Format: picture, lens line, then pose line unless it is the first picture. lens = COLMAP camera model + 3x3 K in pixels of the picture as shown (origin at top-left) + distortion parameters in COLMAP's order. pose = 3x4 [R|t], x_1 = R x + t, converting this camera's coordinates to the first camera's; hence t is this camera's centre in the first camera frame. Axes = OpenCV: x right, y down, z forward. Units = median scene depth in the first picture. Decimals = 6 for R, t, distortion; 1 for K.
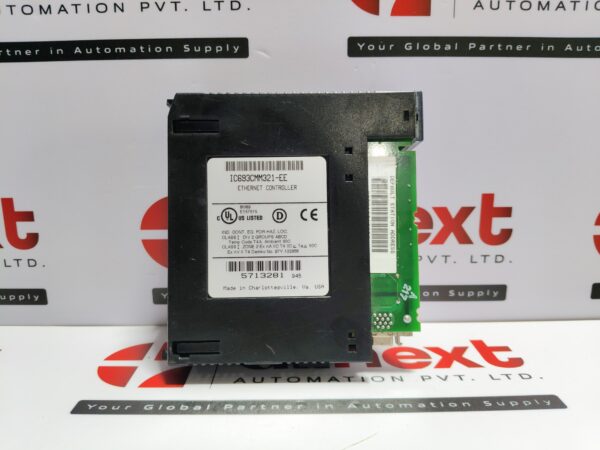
lens RADIAL K [[462.0, 0, 302.5], [0, 462.0, 223.2], [0, 0, 1]] dist [-0.037965, -0.007651]
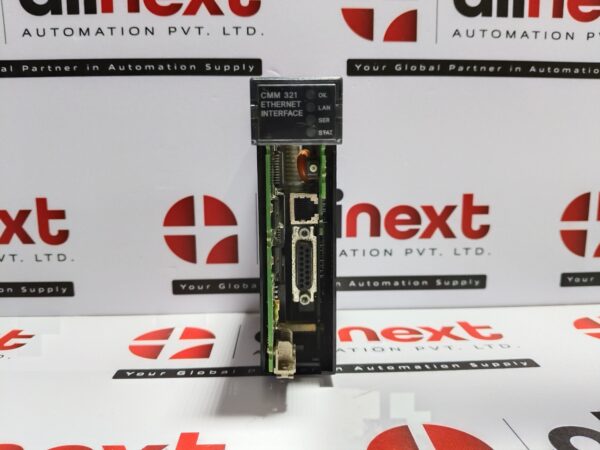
lens RADIAL K [[462.0, 0, 300.5], [0, 462.0, 227.5], [0, 0, 1]] dist [-0.037965, -0.007651]
pose [[0.999154, -0.004213, 0.040908, -0.069403], [0.006356, 0.998605, -0.052417, 0.084295], [-0.040631, 0.052633, 0.997787, -0.141119]]
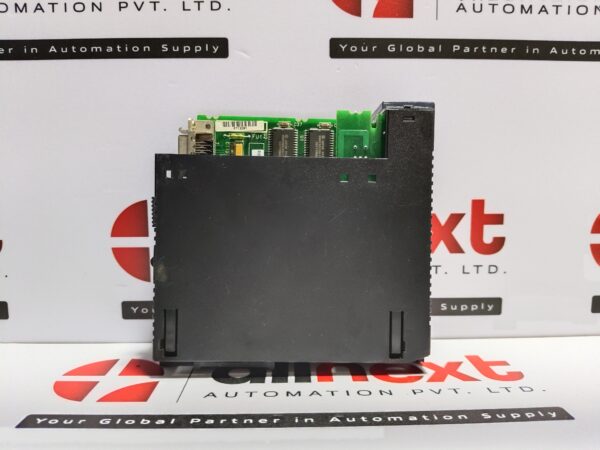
lens RADIAL K [[462.0, 0, 303.0], [0, 462.0, 227.3], [0, 0, 1]] dist [-0.037965, -0.007651]
pose [[0.999855, 0.001093, 0.017010, 0.025210], [0.000627, 0.994909, -0.100775, 0.096388], [-0.017034, 0.100771, 0.994764, 0.064896]]
